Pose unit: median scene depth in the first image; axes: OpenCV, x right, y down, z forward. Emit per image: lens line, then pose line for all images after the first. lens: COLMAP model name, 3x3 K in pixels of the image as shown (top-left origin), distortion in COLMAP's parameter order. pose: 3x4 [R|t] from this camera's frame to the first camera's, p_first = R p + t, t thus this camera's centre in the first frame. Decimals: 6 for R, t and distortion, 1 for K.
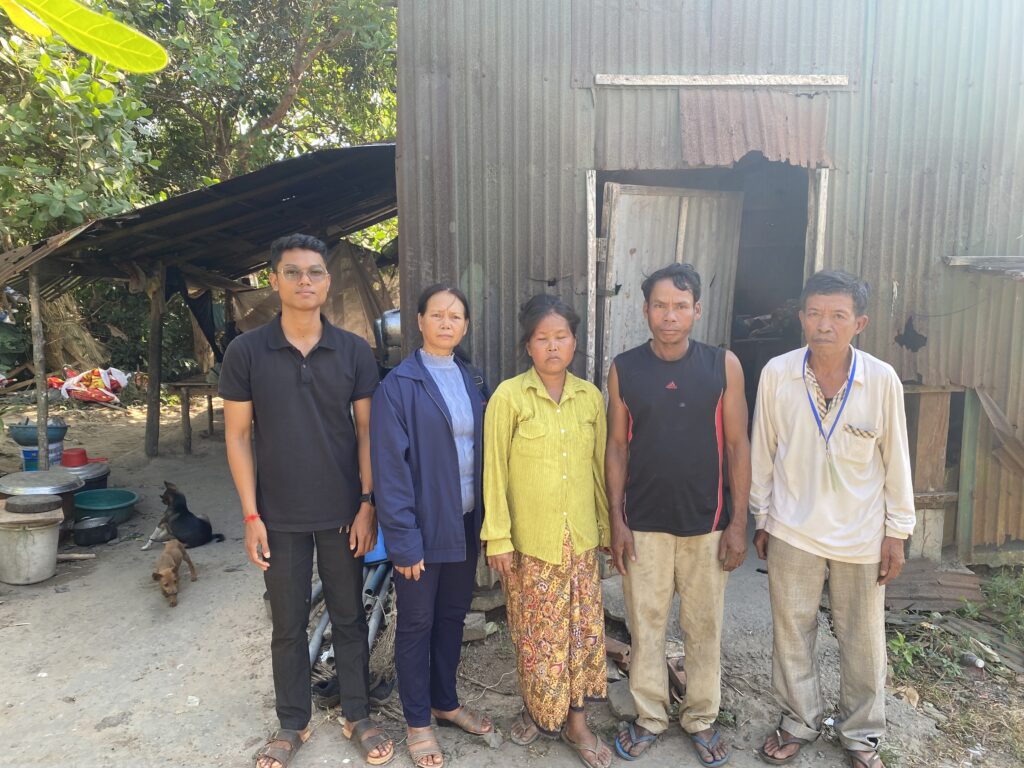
lens RADIAL K [[796.9, 0, 510.8], [0, 796.9, 368.5], [0, 0, 1]] dist [0.013832, 0.015946]
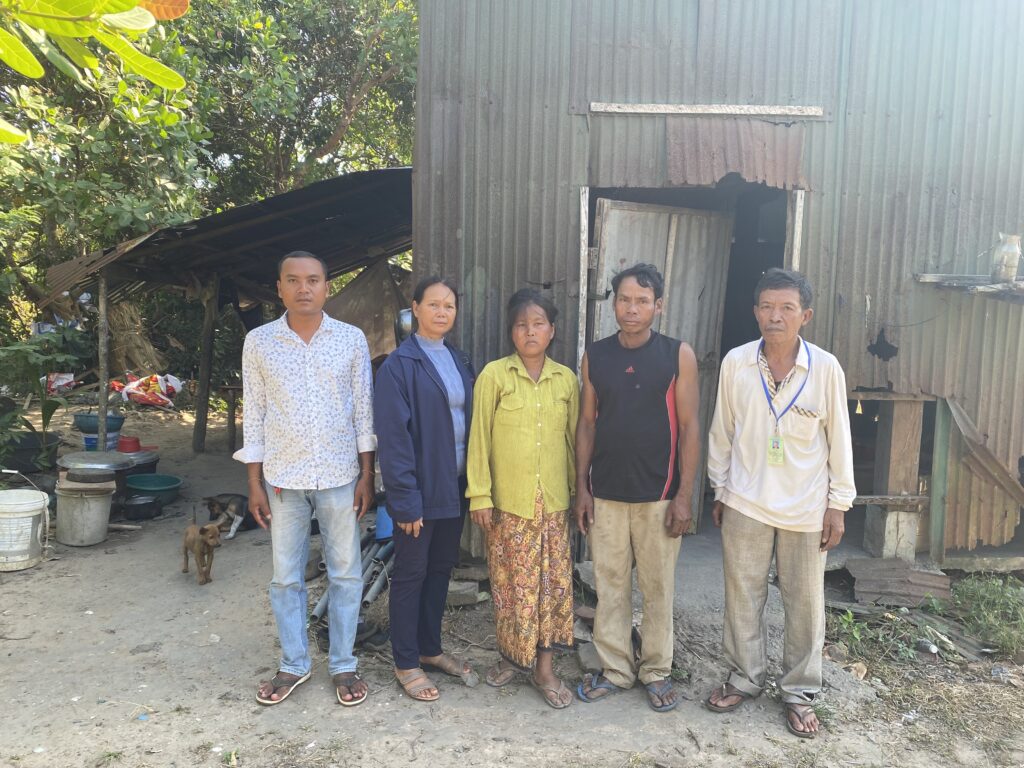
lens RADIAL K [[796.9, 0, 510.8], [0, 796.9, 368.5], [0, 0, 1]] dist [0.013832, 0.015946]
pose [[0.997464, 0.032656, -0.063237, 0.074520], [-0.035285, 0.998540, -0.040909, 0.055223], [0.061808, 0.043036, 0.997160, -0.112919]]
